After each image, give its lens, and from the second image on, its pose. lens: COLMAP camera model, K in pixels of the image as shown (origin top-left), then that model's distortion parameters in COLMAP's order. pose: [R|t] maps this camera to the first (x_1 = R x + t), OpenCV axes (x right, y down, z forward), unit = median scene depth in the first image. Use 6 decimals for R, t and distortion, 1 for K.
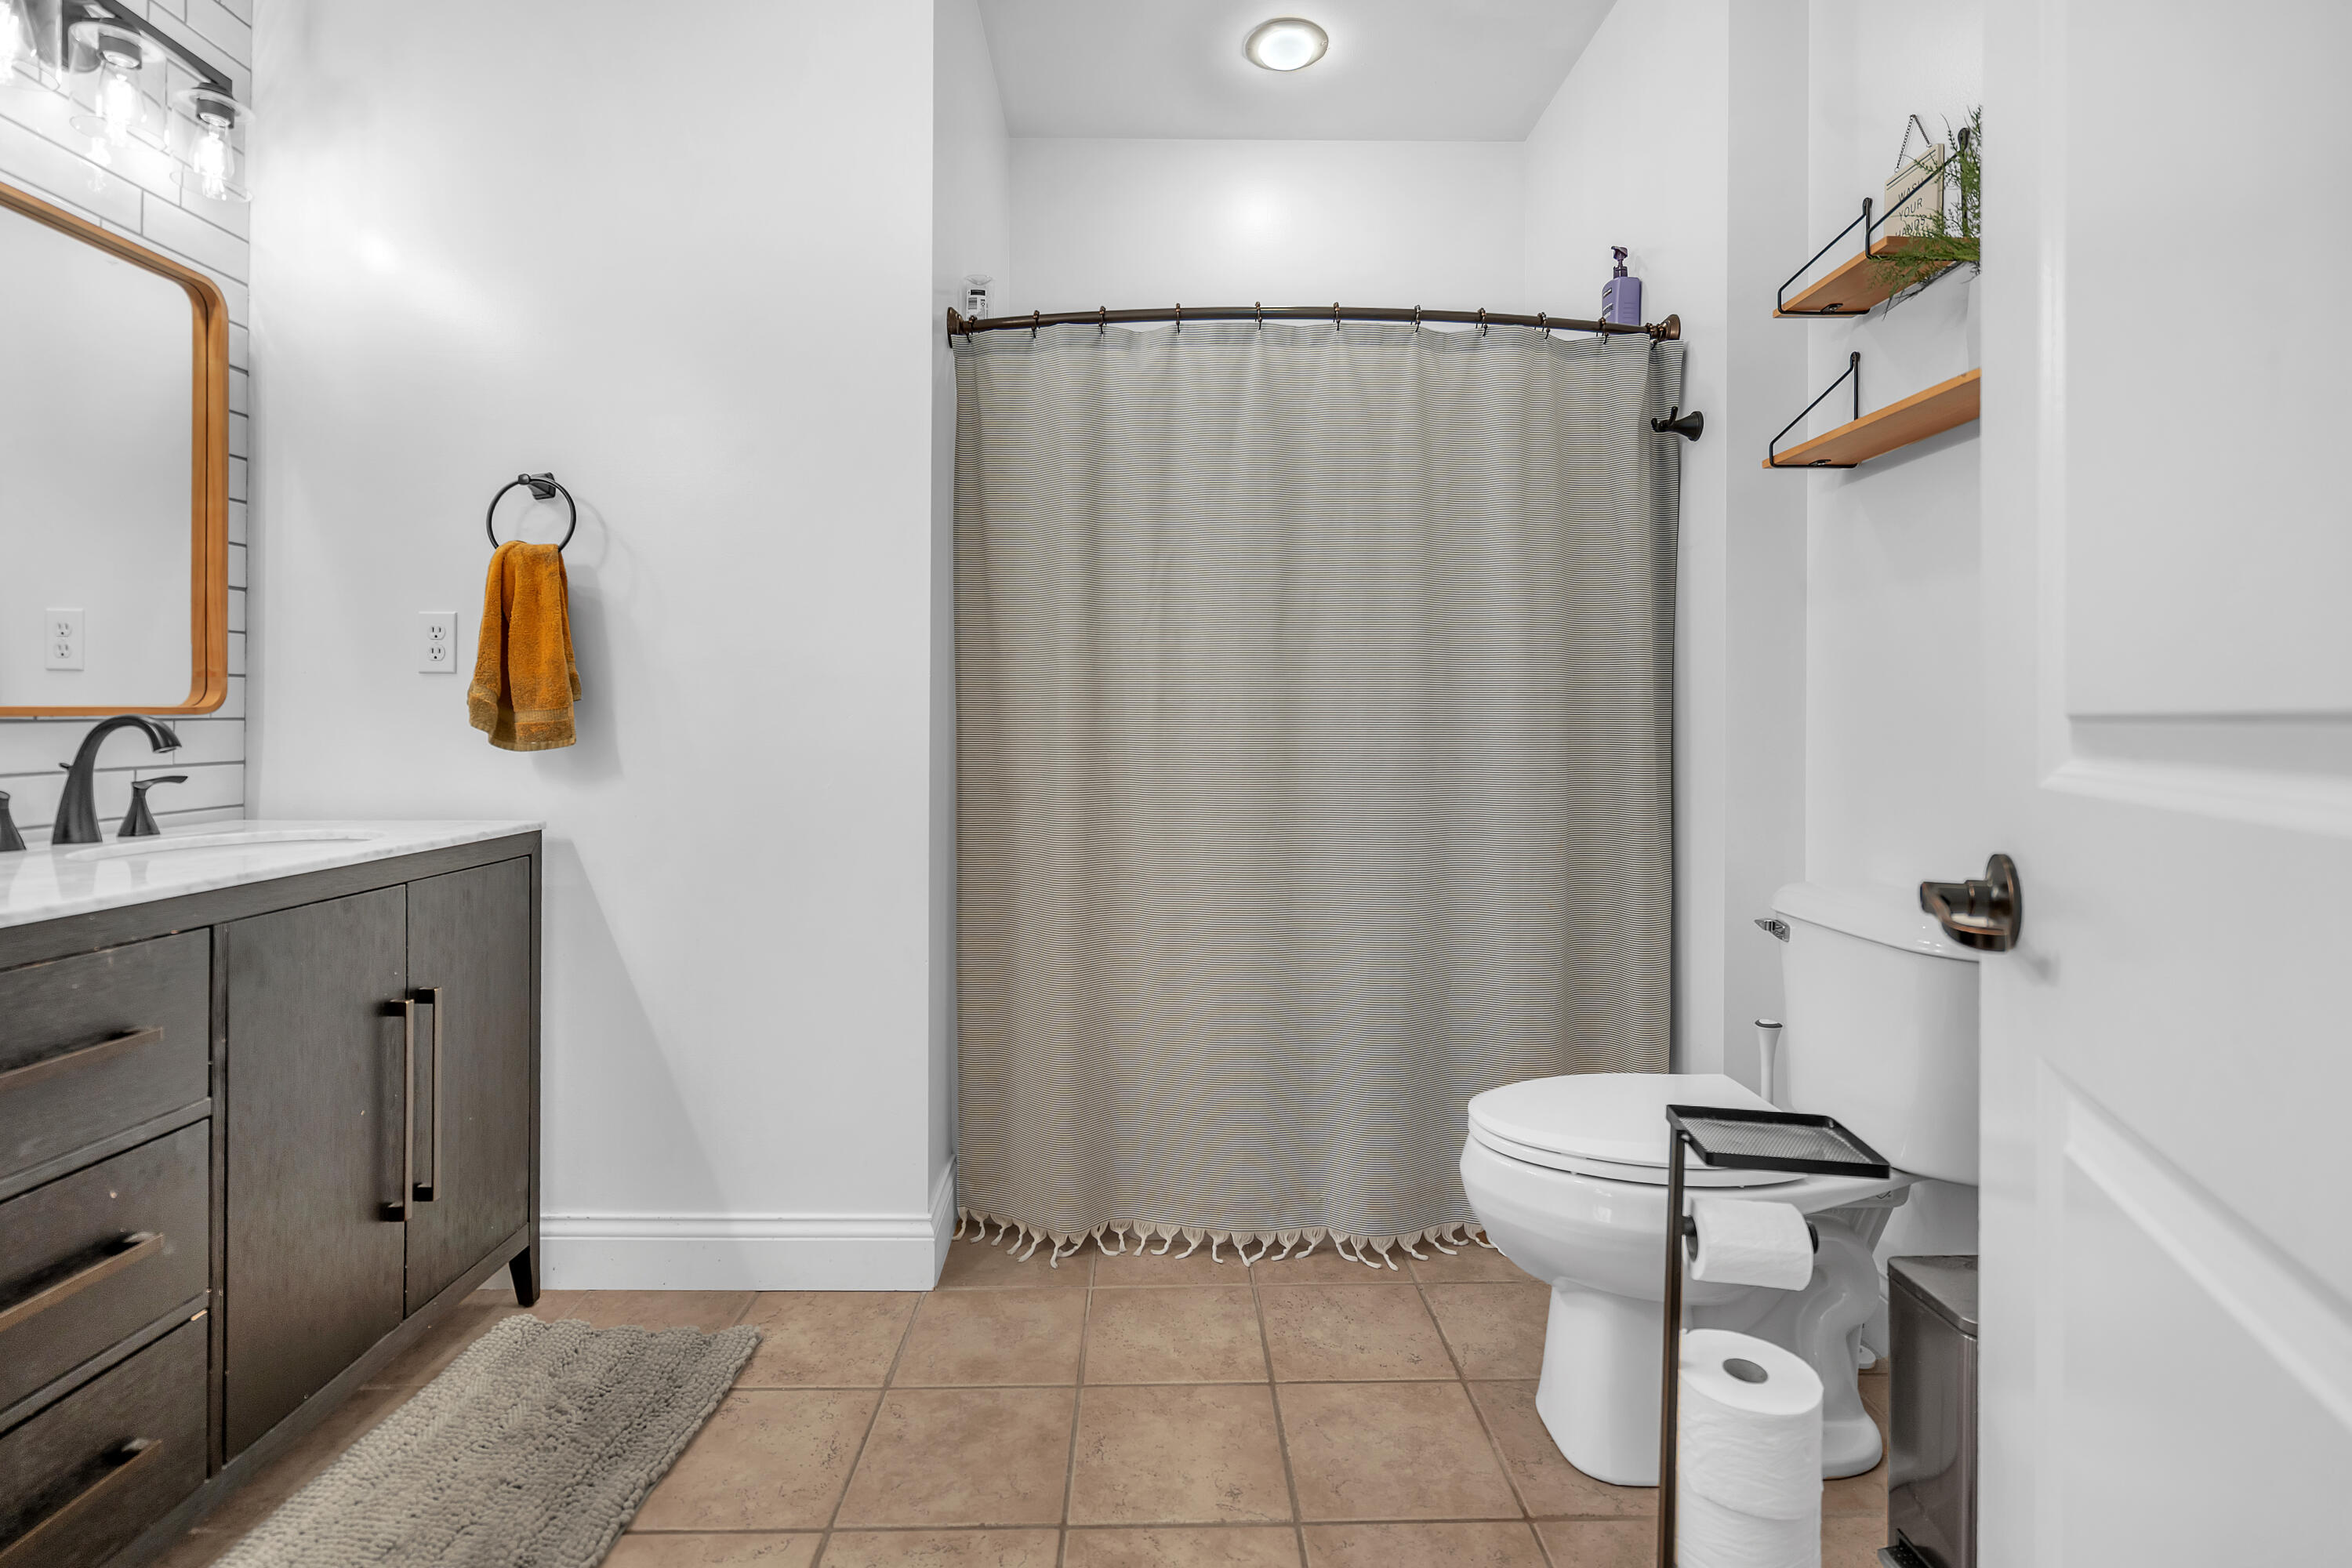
lens RADIAL K [[1103.6, 0, 1144.3], [0, 1103.6, 735.2], [0, 0, 1]] dist [-0.010306, 0.001551]
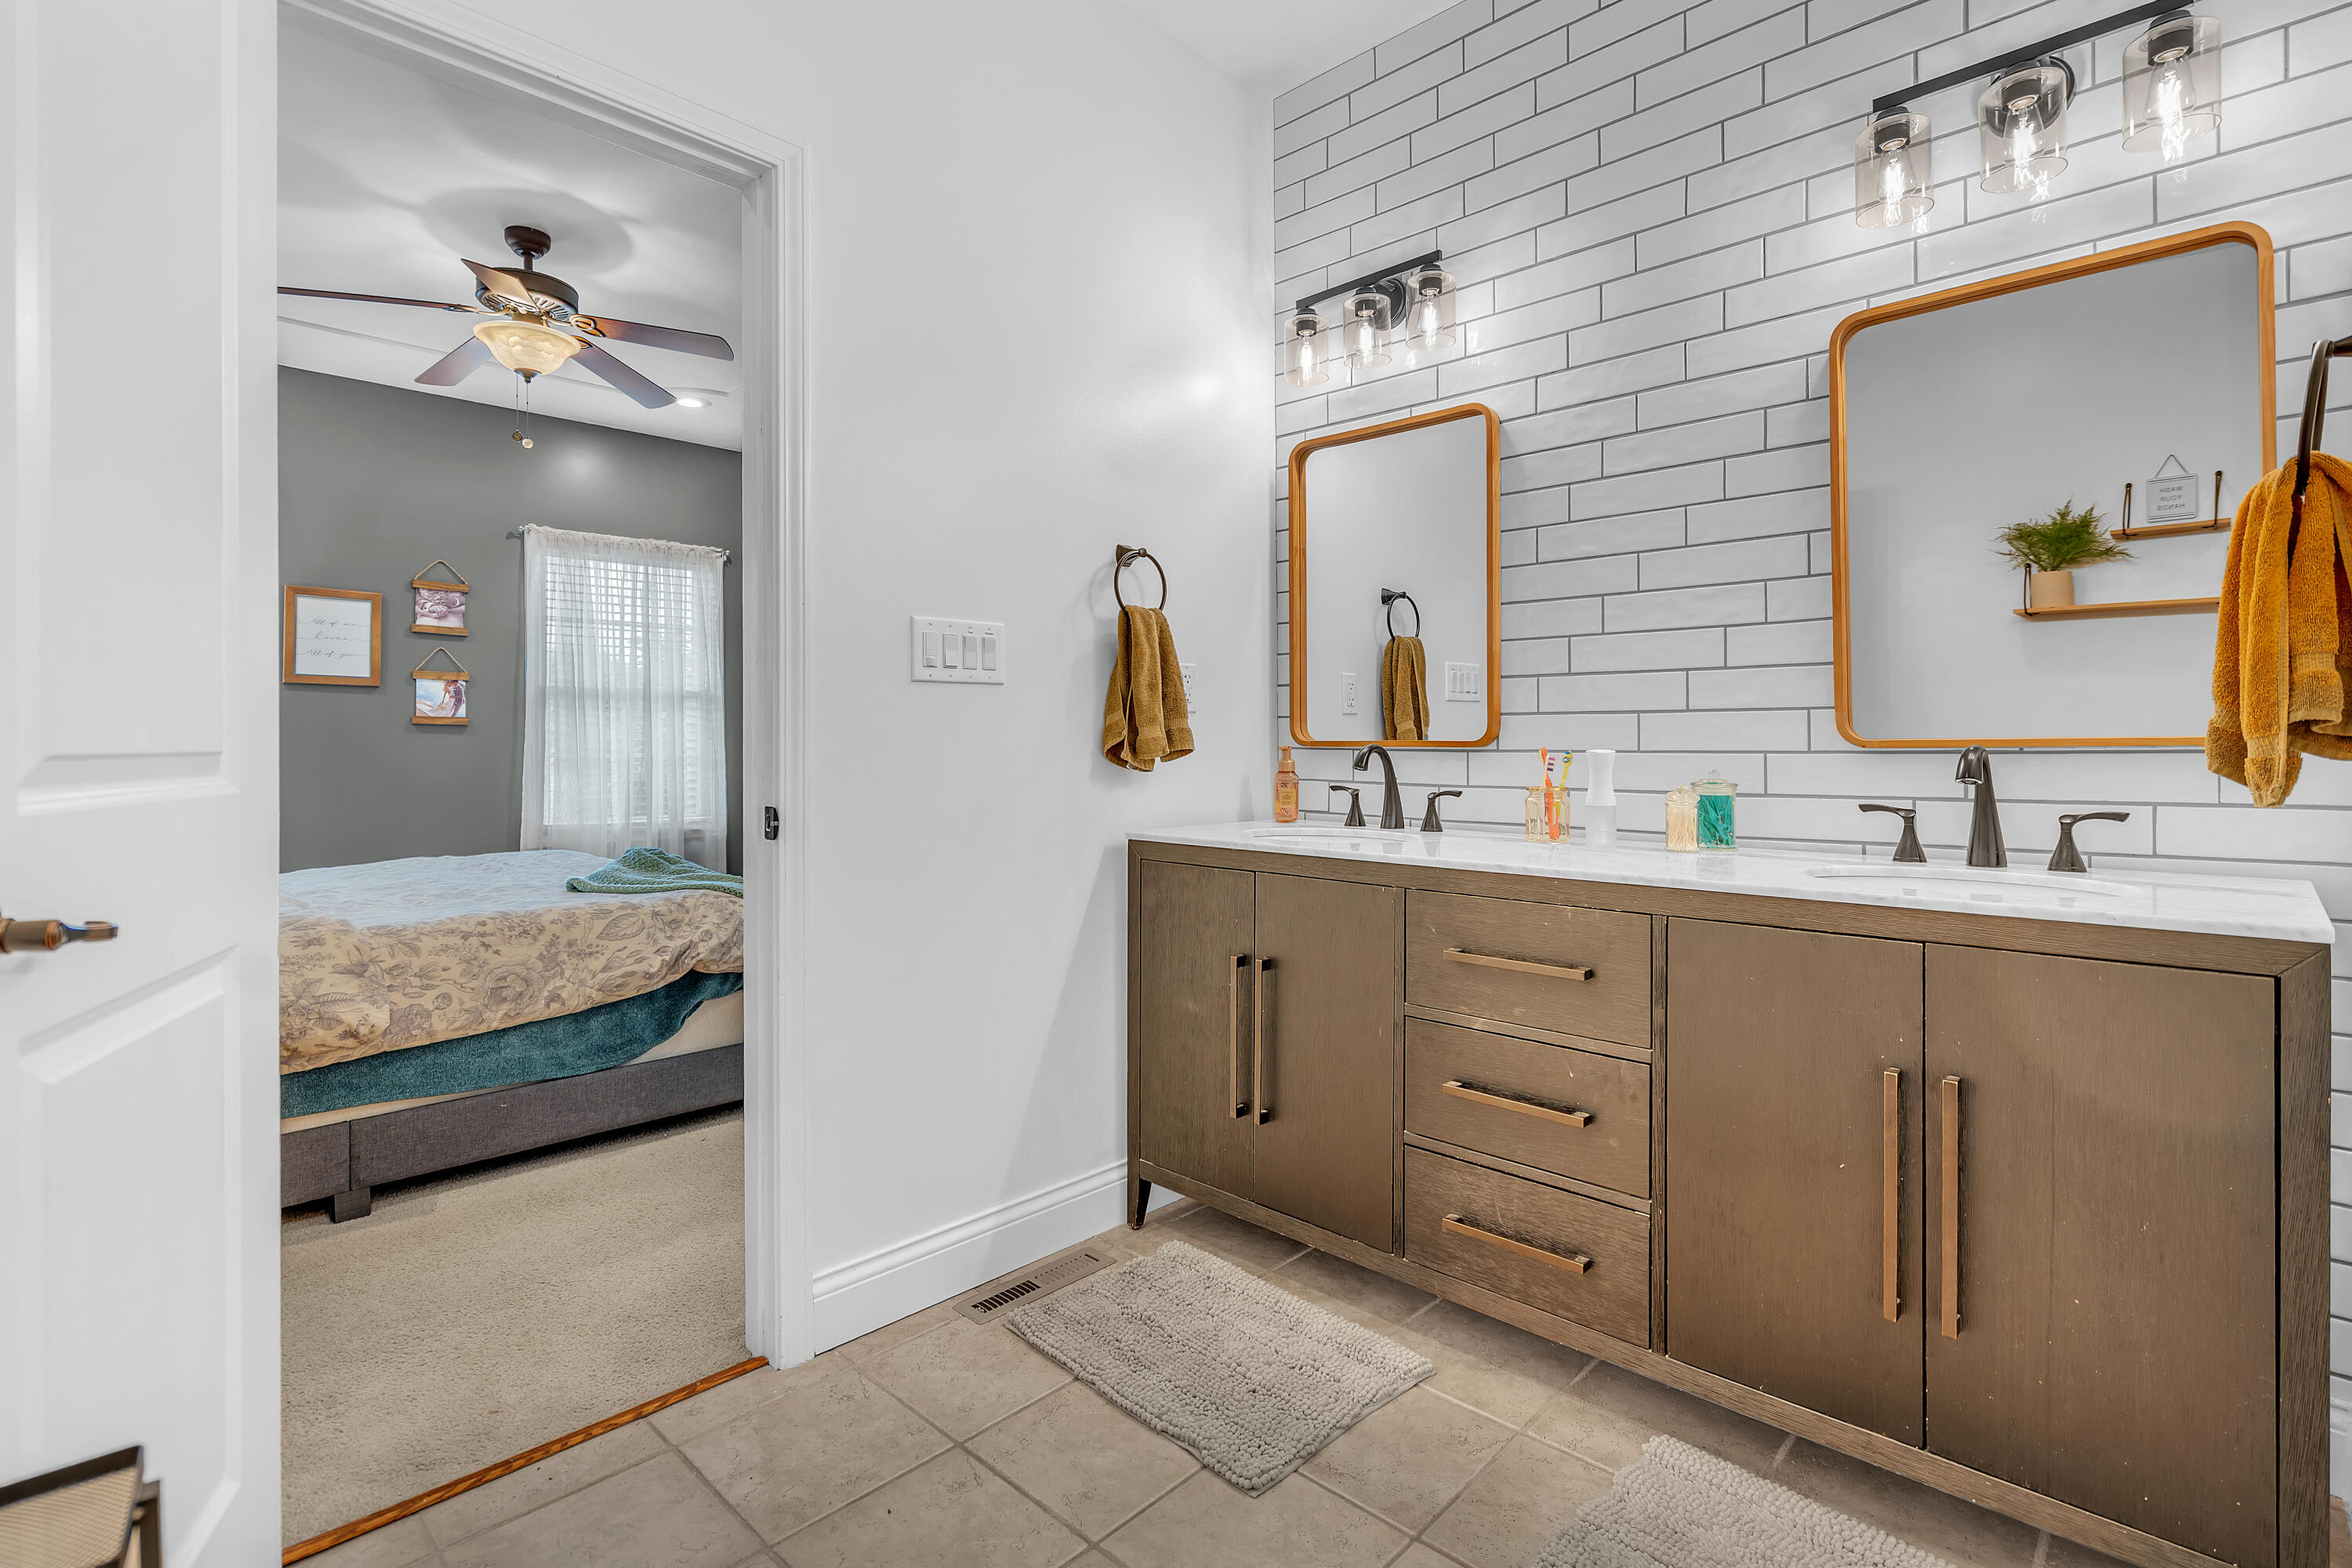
lens RADIAL K [[1103.6, 0, 1154.0], [0, 1103.6, 740.7], [0, 0, 1]] dist [-0.010306, 0.001551]
pose [[-0.712628, -0.001756, -0.701540, 0.335215], [-0.001242, 0.999998, -0.001242, -0.021893], [0.701541, -0.000013, -0.712629, 1.093147]]
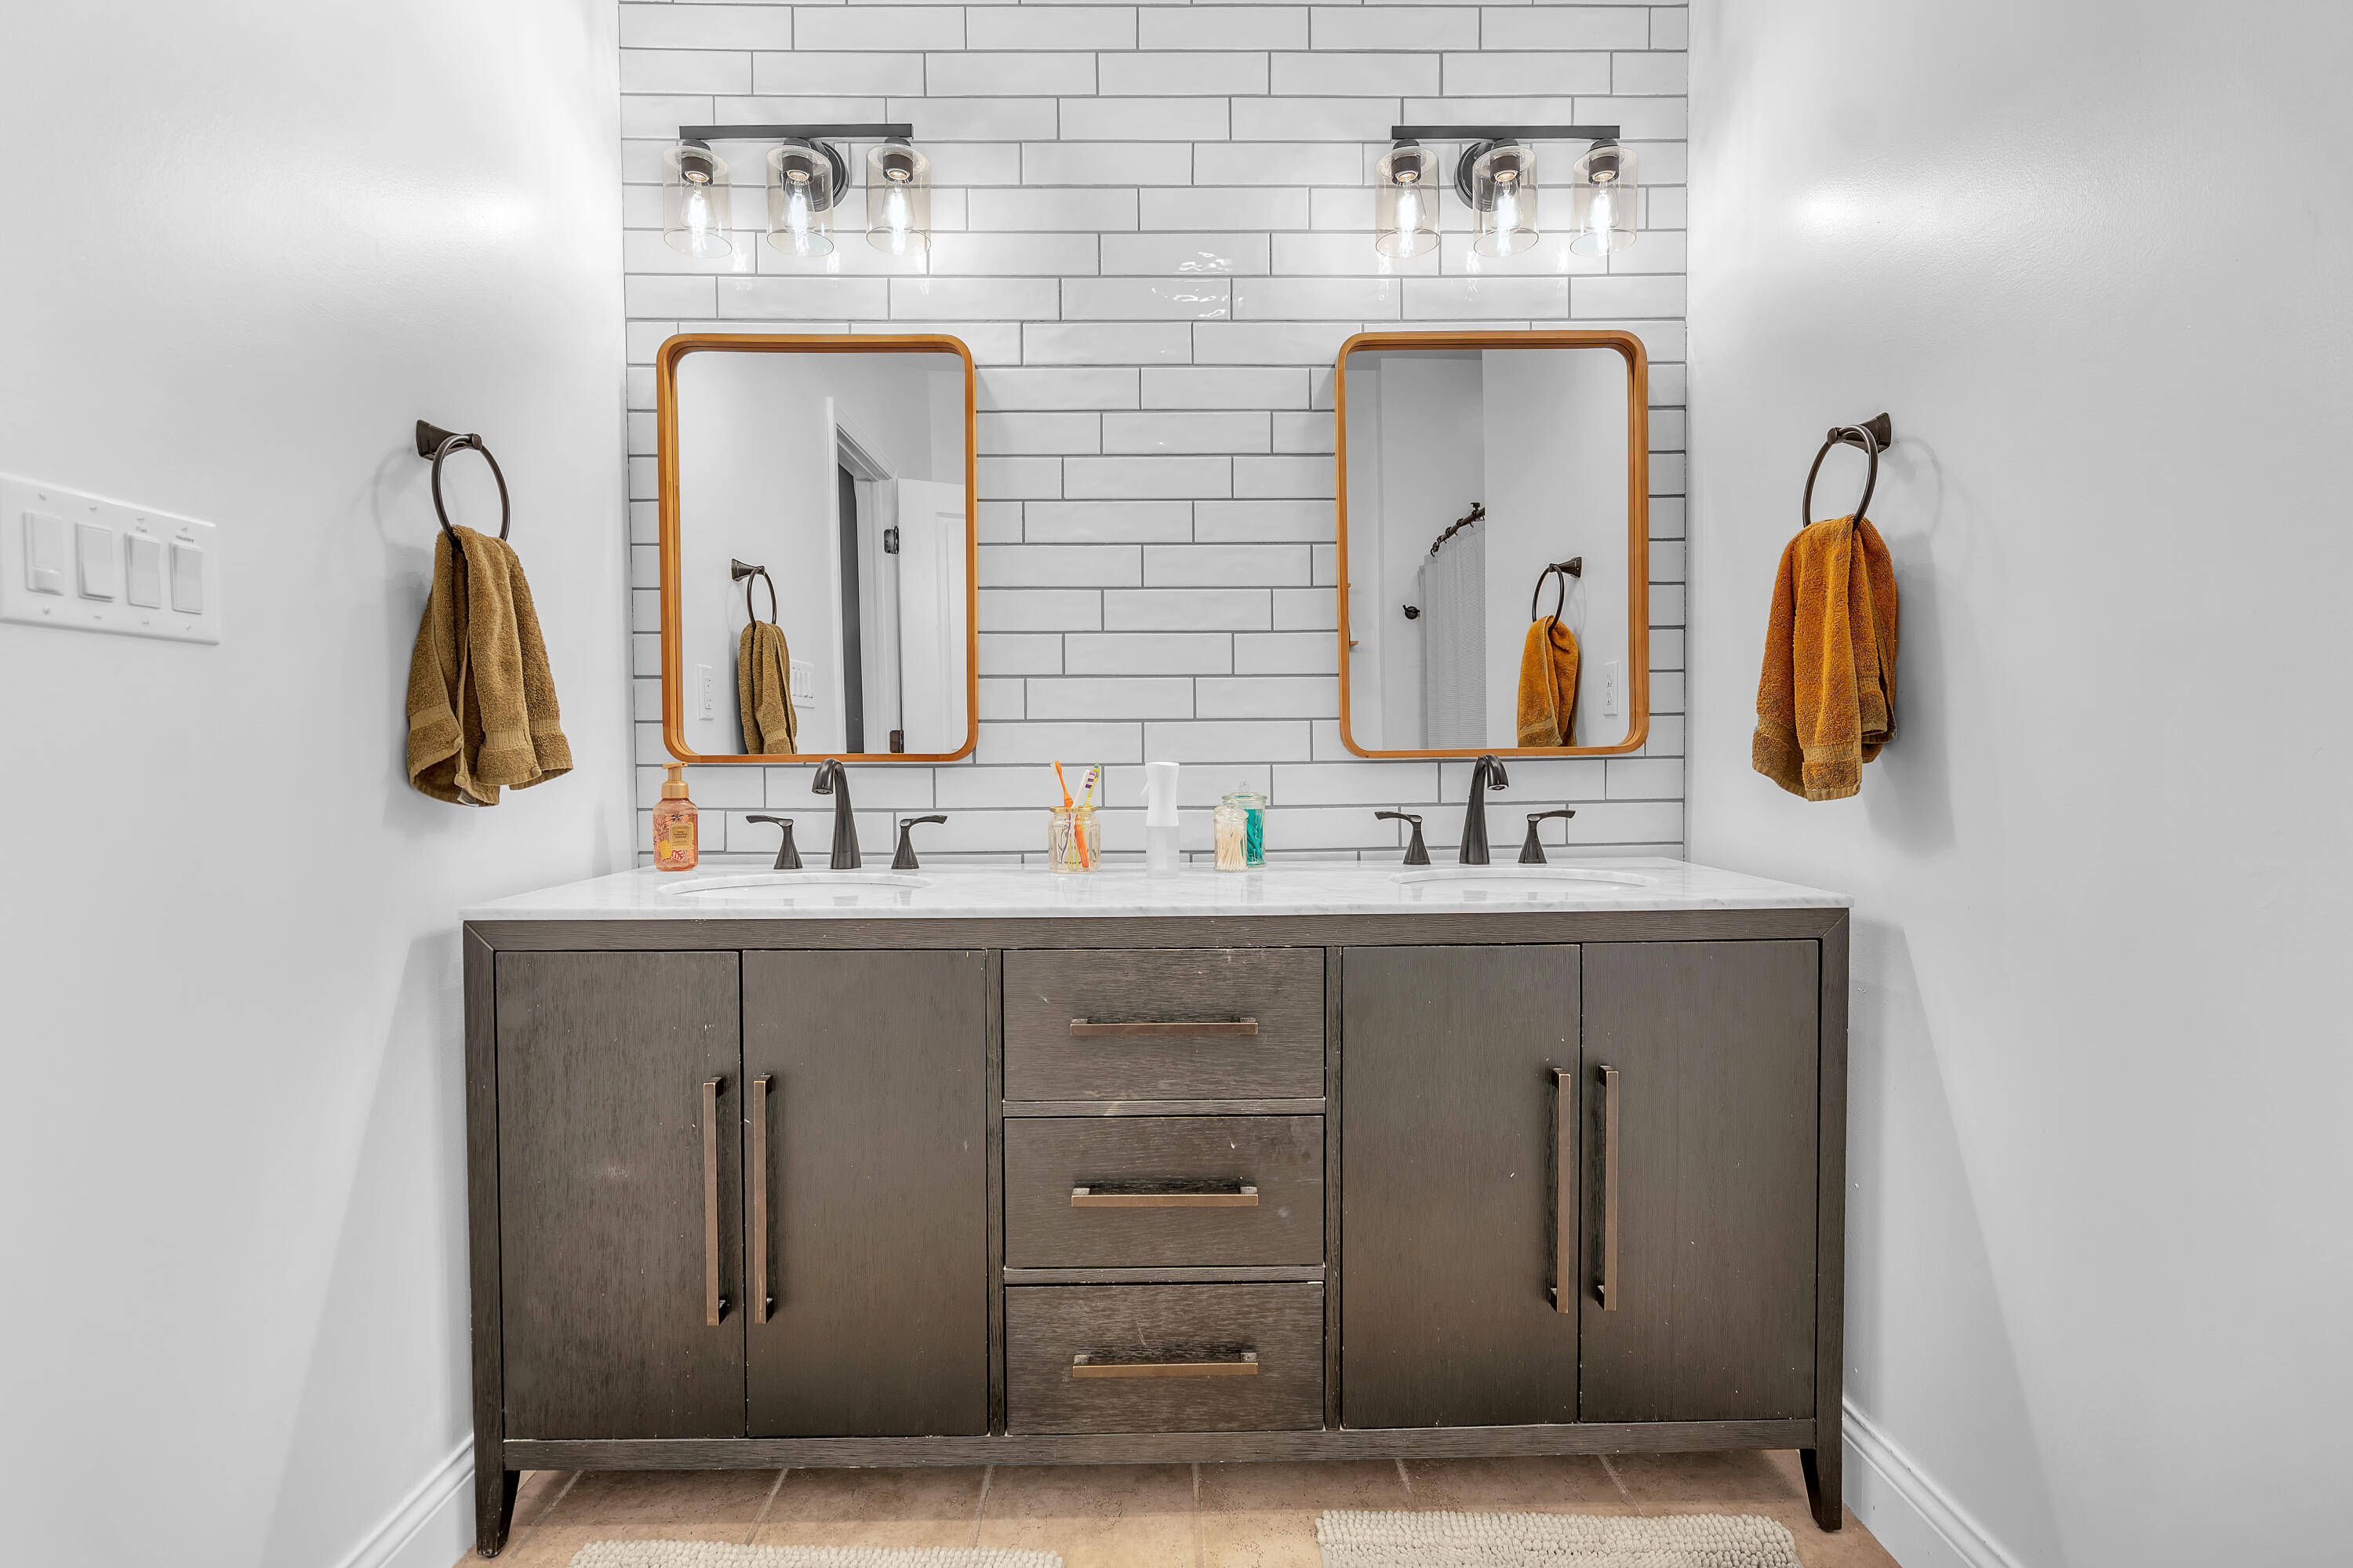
lens RADIAL K [[1104.1, 0, 1171.3], [0, 1104.1, 783.7], [0, 0, 1]] dist [-0.010306, 0.001551]
pose [[0.002819, 0.024706, -0.999691, 0.206247], [0.005420, 0.999680, 0.024721, -0.019489], [0.999981, -0.005488, 0.002684, 0.607990]]
